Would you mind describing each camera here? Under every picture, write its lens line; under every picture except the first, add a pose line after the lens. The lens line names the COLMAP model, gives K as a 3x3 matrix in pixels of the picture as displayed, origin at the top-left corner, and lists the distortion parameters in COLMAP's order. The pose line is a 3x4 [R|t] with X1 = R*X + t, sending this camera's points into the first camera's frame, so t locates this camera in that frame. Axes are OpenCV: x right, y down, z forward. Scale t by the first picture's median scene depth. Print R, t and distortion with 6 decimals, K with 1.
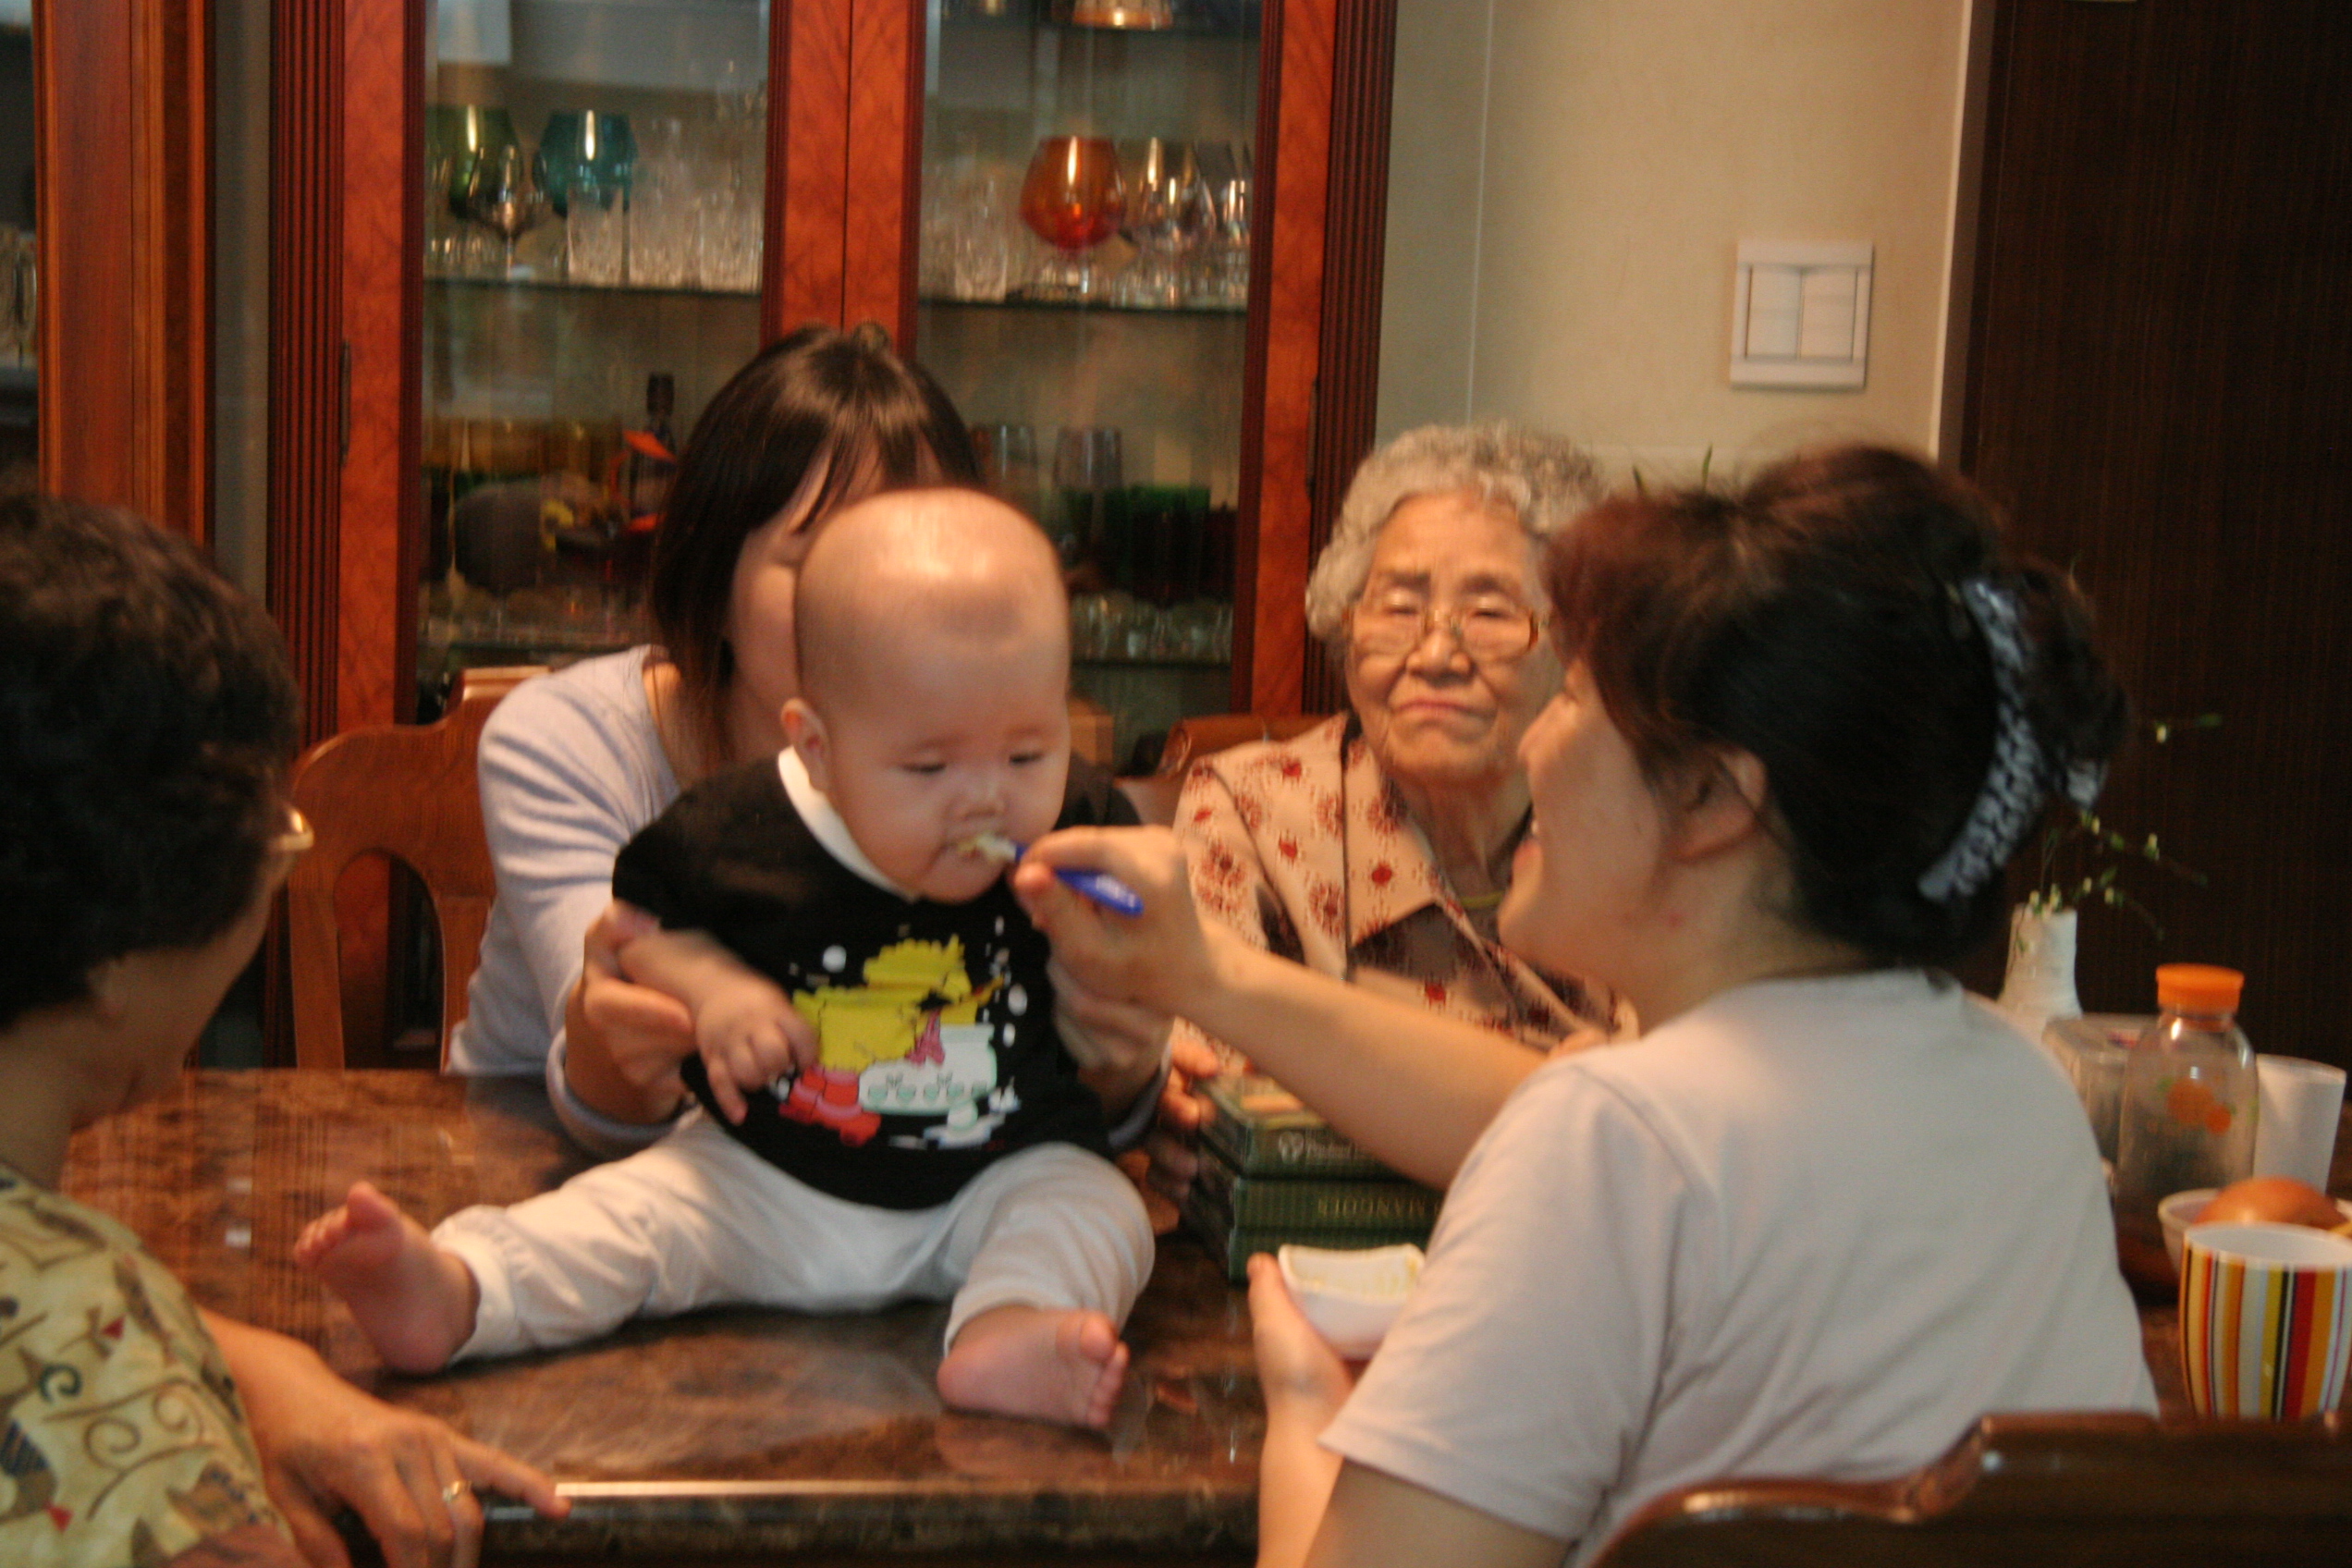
lens RADIAL K [[4861.6, 0, 1176.0], [0, 4861.6, 784.0], [0, 0, 1]] dist [0.360970, -0.272377]
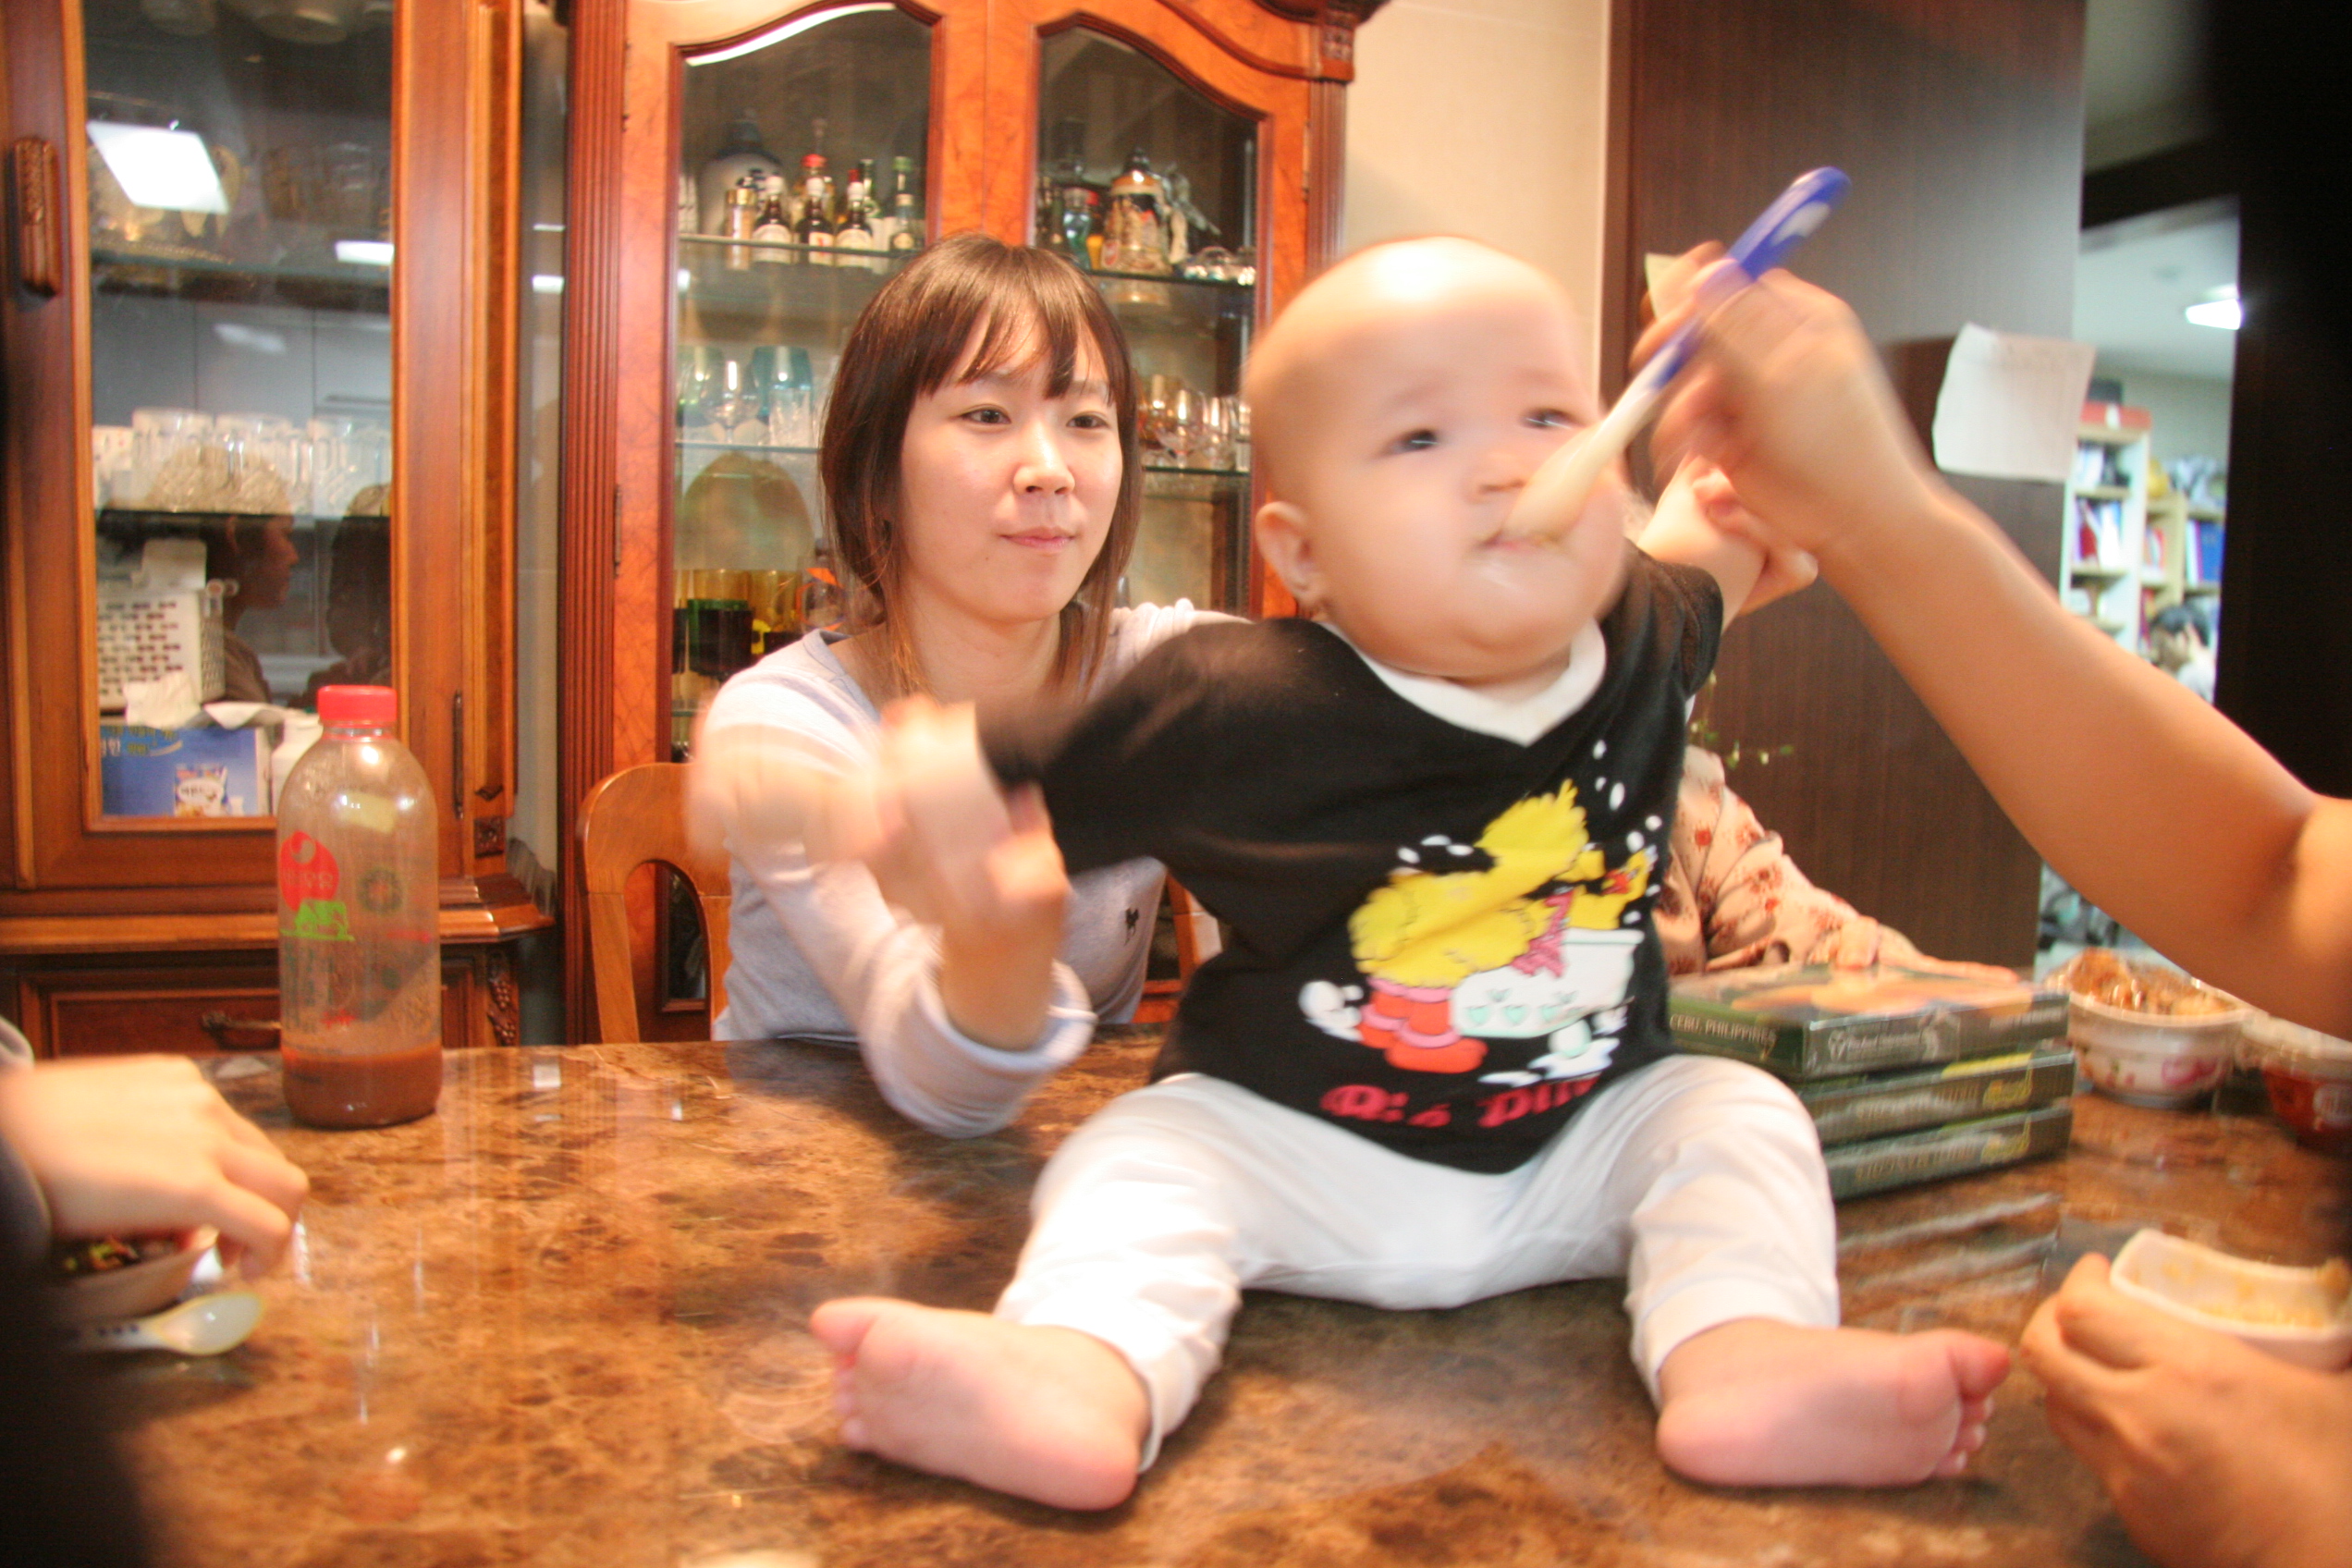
lens RADIAL K [[1901.9, 0, 1269.3], [0, 1901.9, 785.1], [0, 0, 1]] dist [-0.155655, 0.072317]
pose [[0.979519, -0.036140, 0.198082, -0.096982], [0.047774, 0.997383, -0.054268, 0.027577], [-0.195603, 0.062620, 0.978682, 0.467704]]
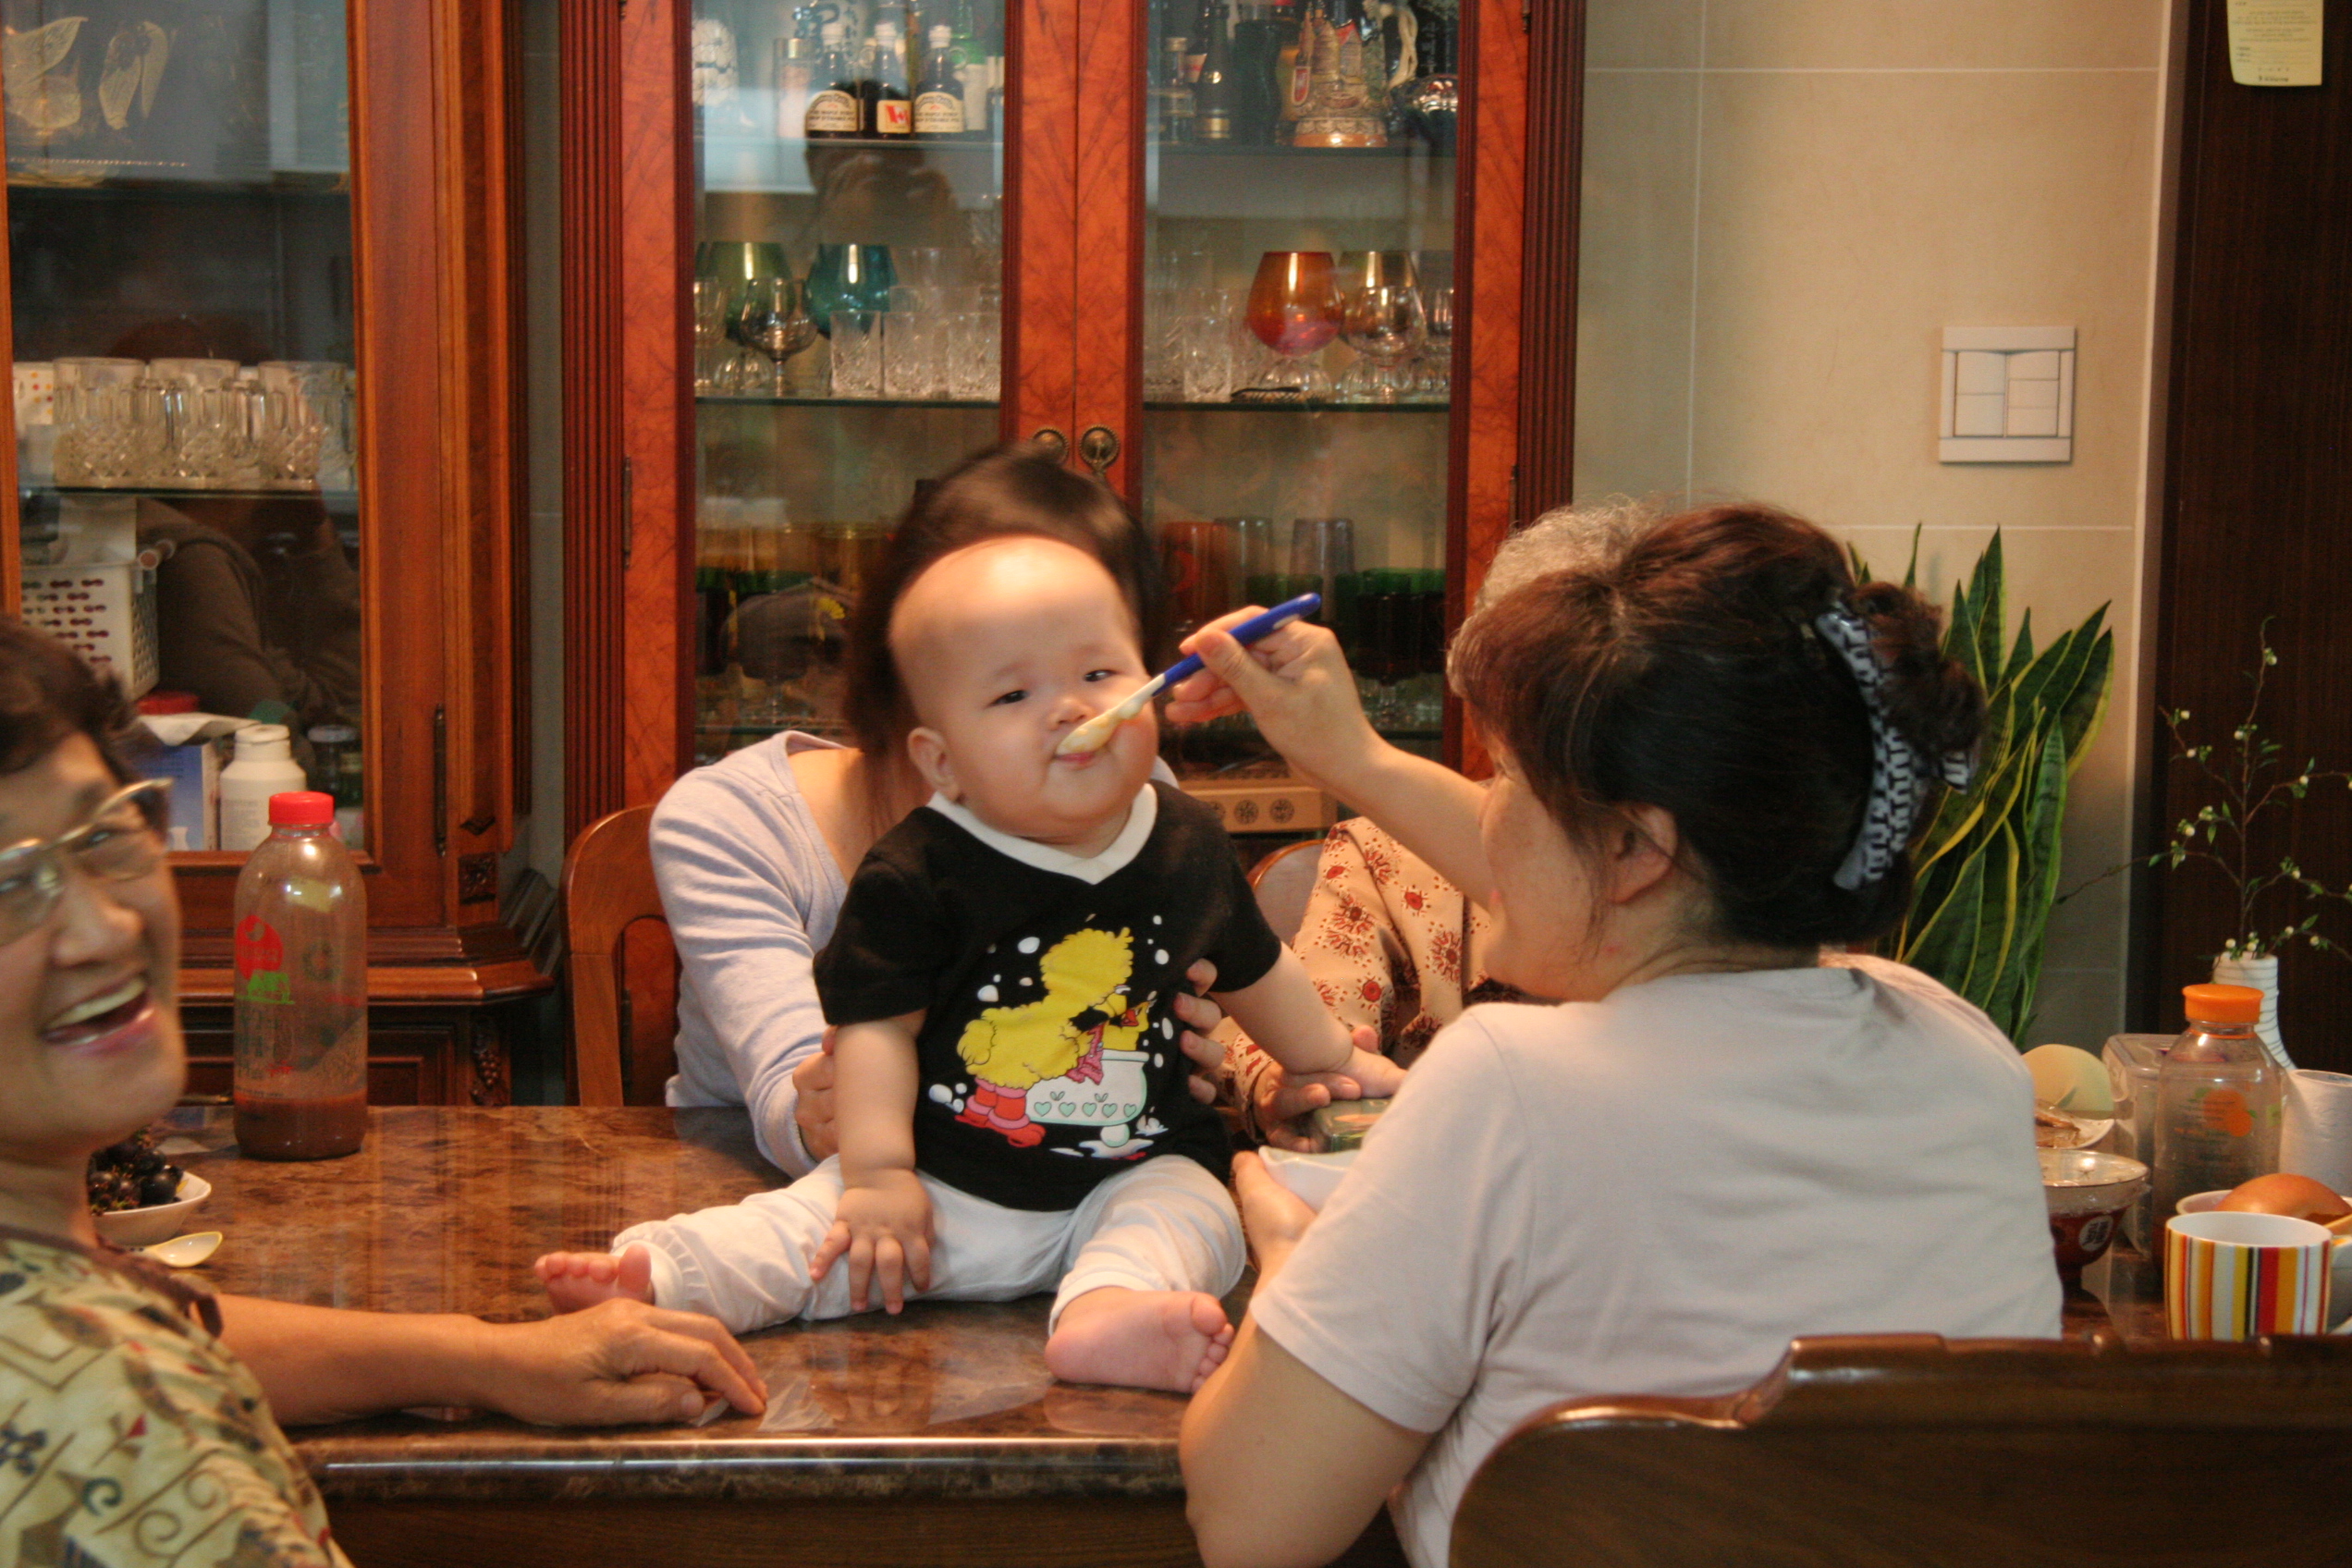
lens RADIAL K [[4861.6, 0, 1176.0], [0, 4861.6, 784.0], [0, 0, 1]] dist [0.360970, -0.272377]
pose [[0.994411, -0.018258, -0.103991, 0.066578], [0.015994, 0.999617, -0.022565, 0.010265], [0.104363, 0.020776, 0.994322, -0.078914]]
